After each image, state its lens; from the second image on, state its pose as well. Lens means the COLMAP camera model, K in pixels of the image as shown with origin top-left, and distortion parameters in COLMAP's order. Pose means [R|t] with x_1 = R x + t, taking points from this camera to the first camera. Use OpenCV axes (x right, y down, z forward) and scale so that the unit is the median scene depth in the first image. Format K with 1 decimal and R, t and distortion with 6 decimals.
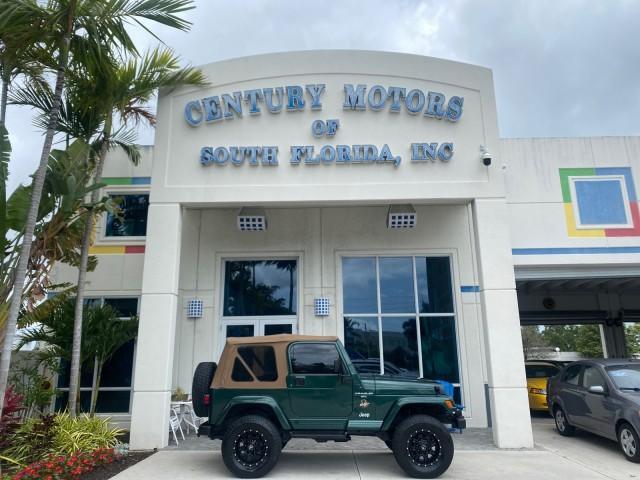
lens RADIAL K [[491.2, 0, 322.6], [0, 491.2, 237.7], [0, 0, 1]] dist [0.024264, -0.026905]
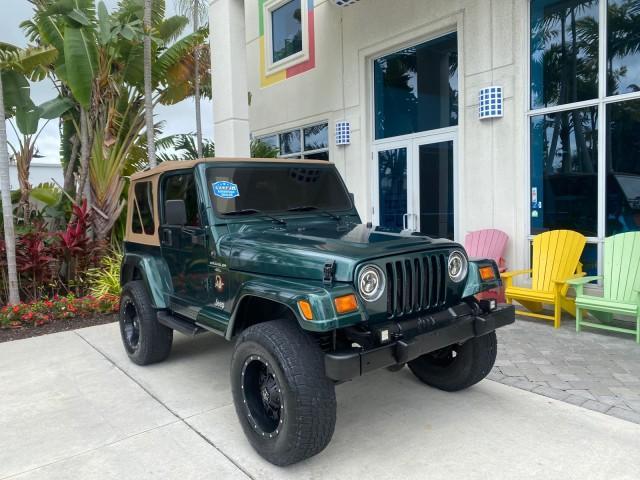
lens RADIAL K [[491.2, 0, 318.9], [0, 491.2, 239.1], [0, 0, 1]] dist [0.024264, -0.026905]
pose [[0.641642, 0.042967, -0.765799, 0.315200], [0.210093, 0.950398, 0.229356, 0.116732], [0.737669, -0.308054, 0.600789, 0.460822]]
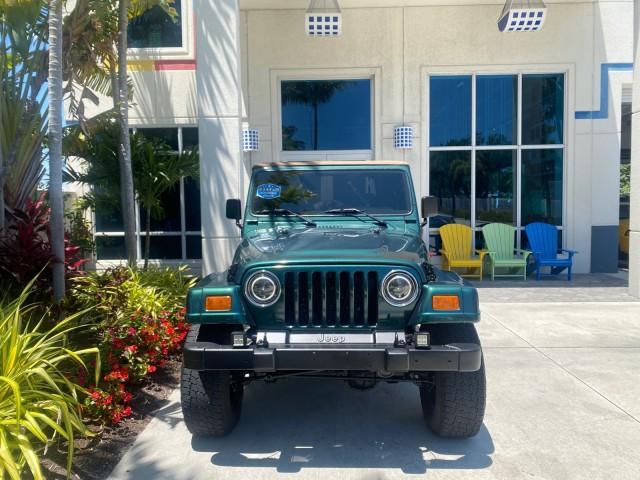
lens RADIAL K [[491.2, 0, 318.2], [0, 491.2, 239.4], [0, 0, 1]] dist [0.024264, -0.026905]
pose [[0.999917, -0.006067, 0.011366, -0.155109], [0.002244, 0.950704, 0.310091, 0.046042], [-0.012687, -0.310040, 0.950639, 0.164838]]
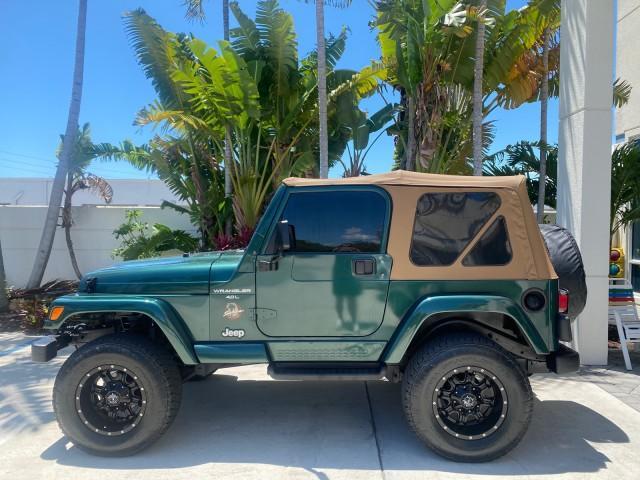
lens RADIAL K [[491.2, 0, 318.4], [0, 491.2, 235.6], [0, 0, 1]] dist [0.024264, -0.026905]
pose [[-0.005065, 0.025677, -0.999657, 0.208456], [0.236235, 0.971405, 0.023754, 0.136153], [0.971683, -0.236034, -0.010986, 0.546845]]
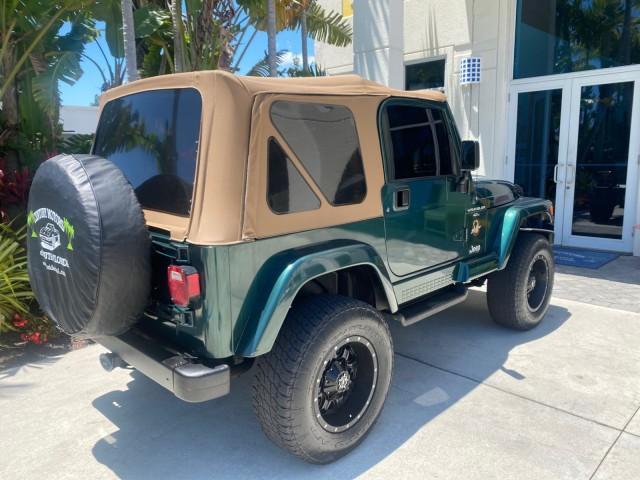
lens RADIAL K [[491.2, 0, 319.2], [0, 491.2, 239.0], [0, 0, 1]] dist [0.024264, -0.026905]
pose [[0.720184, 0.113330, -0.684465, 0.083646], [0.178427, 0.923128, 0.340585, 0.088462], [0.670447, -0.367411, 0.644601, 0.338846]]
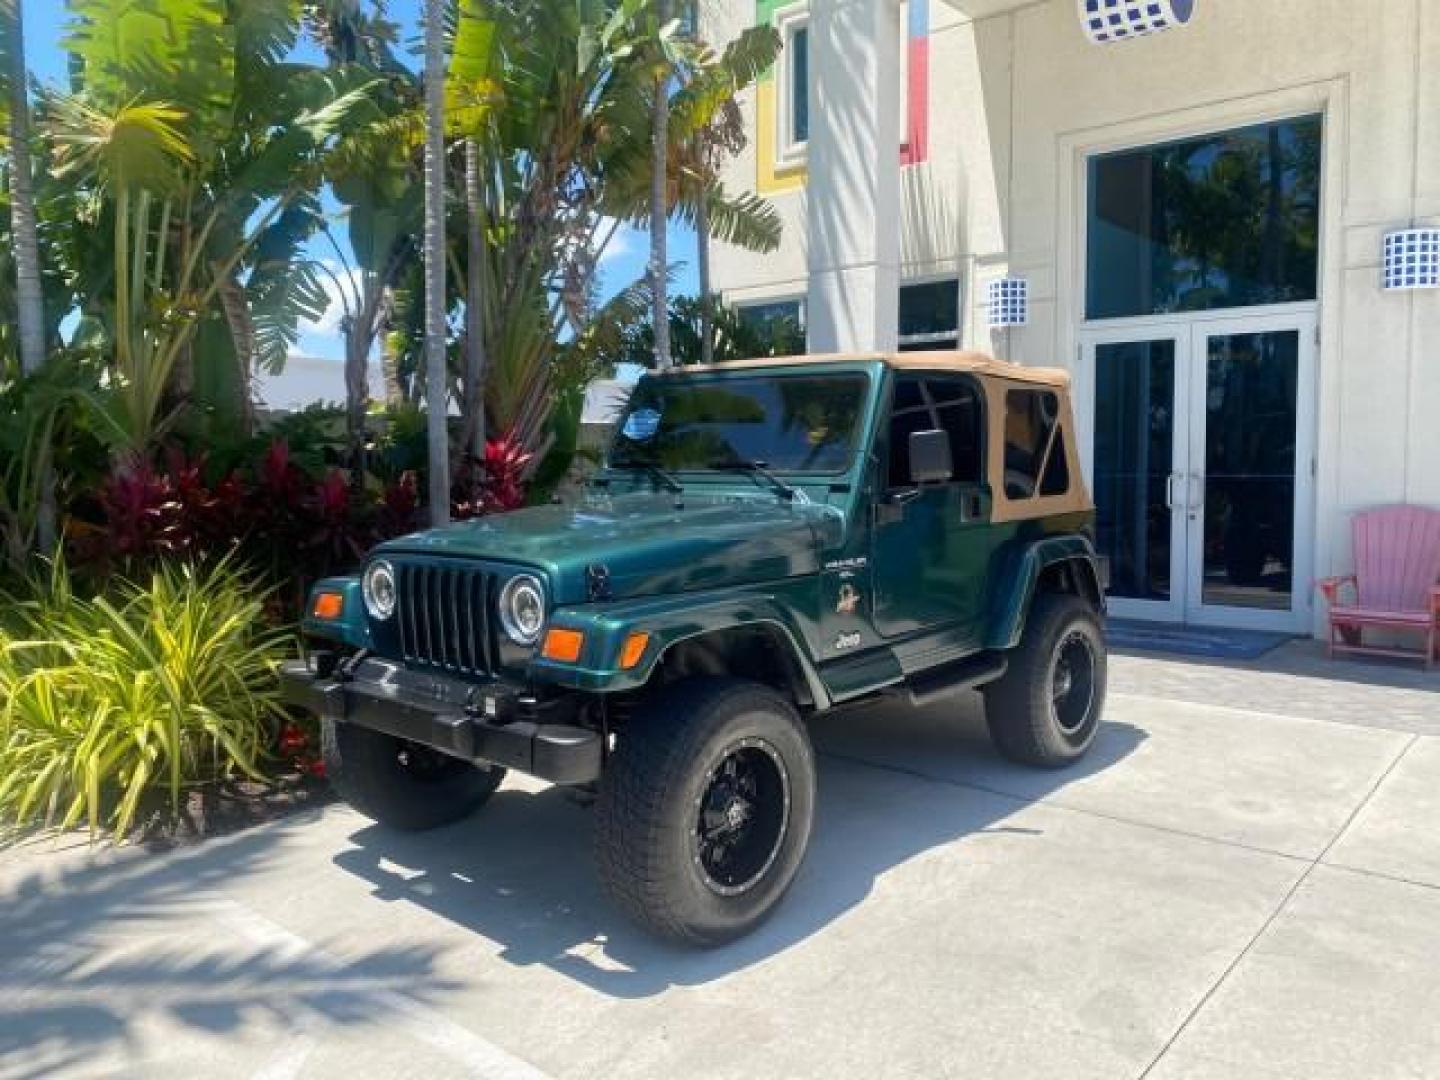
lens RADIAL K [[1105.3, 0, 723.8], [0, 1105.3, 537.8], [0, 0, 1]] dist [0.024264, -0.026905]
pose [[0.775056, 0.049458, -0.629953, 0.107810], [0.154467, 0.951858, 0.264777, 0.058449], [0.612721, -0.302524, 0.730104, 0.215312]]
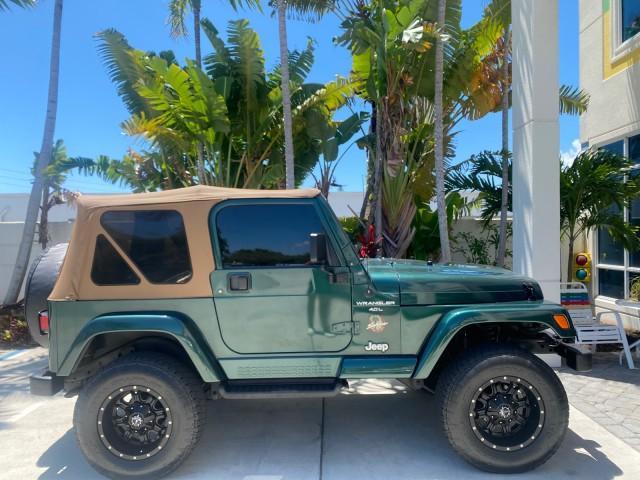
lens RADIAL K [[491.2, 0, 318.1], [0, 491.2, 240.6], [0, 0, 1]] dist [0.024264, -0.026905]
pose [[0.005033, 0.015726, -0.999864, 0.222934], [0.253967, 0.967072, 0.016489, 0.142882], [0.967200, -0.254015, 0.000874, 0.578360]]
